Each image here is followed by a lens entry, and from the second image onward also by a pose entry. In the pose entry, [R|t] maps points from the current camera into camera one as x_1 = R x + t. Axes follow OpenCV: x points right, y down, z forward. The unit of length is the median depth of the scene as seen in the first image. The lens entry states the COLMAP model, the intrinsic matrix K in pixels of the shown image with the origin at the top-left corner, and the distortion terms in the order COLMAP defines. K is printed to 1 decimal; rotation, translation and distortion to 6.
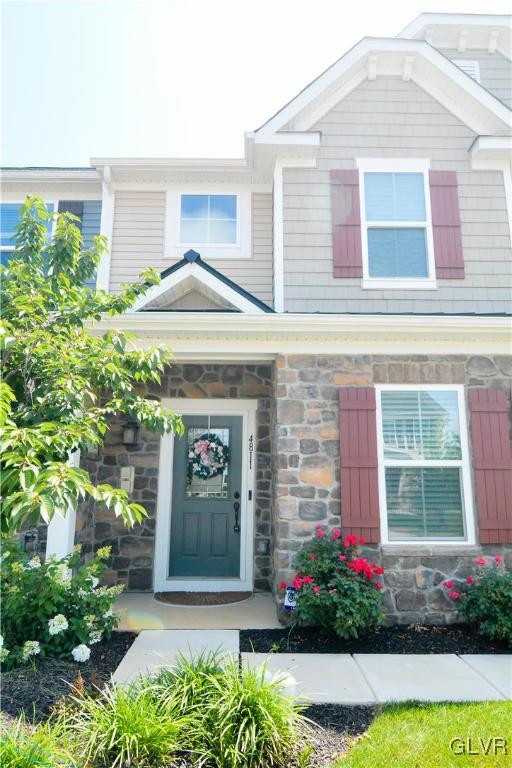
lens RADIAL K [[533.3, 0, 256.0], [0, 533.3, 384.0], [0, 0, 1]] dist [-0.004605, -0.007631]
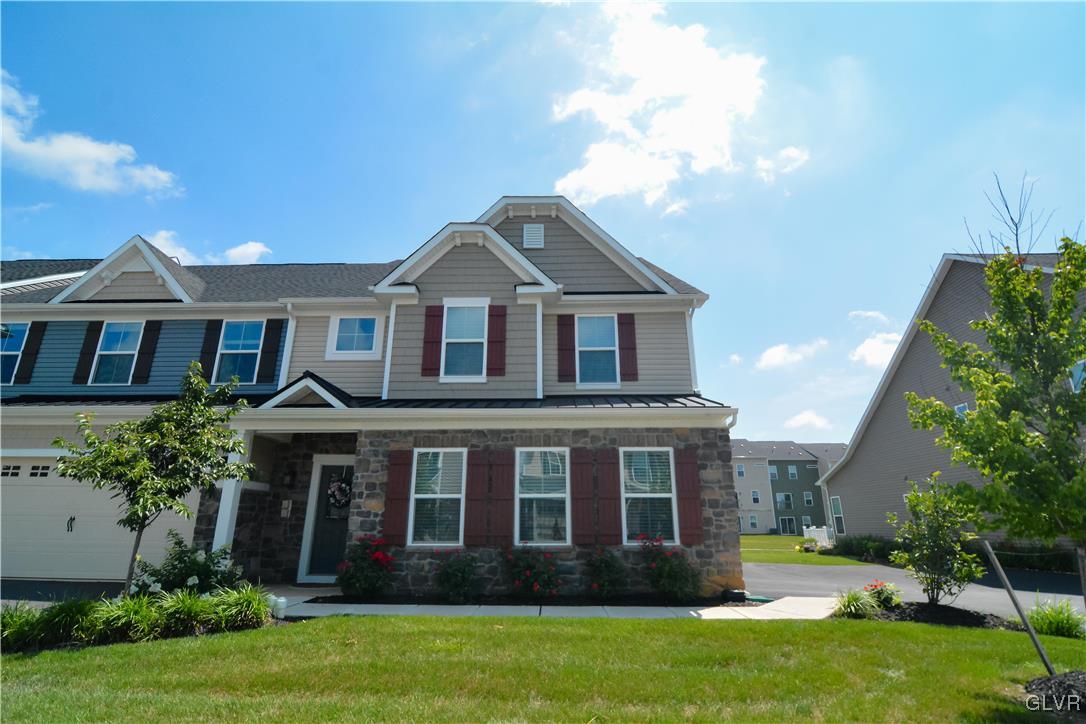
lens RADIAL K [[532.1, 0, 549.0], [0, 532.1, 357.0], [0, 0, 1]] dist [-0.000890, -0.015762]
pose [[0.999634, -0.012940, -0.023762, 0.683720], [0.010089, 0.993149, -0.116421, -0.084334], [0.025106, 0.116139, 0.992916, -0.676272]]
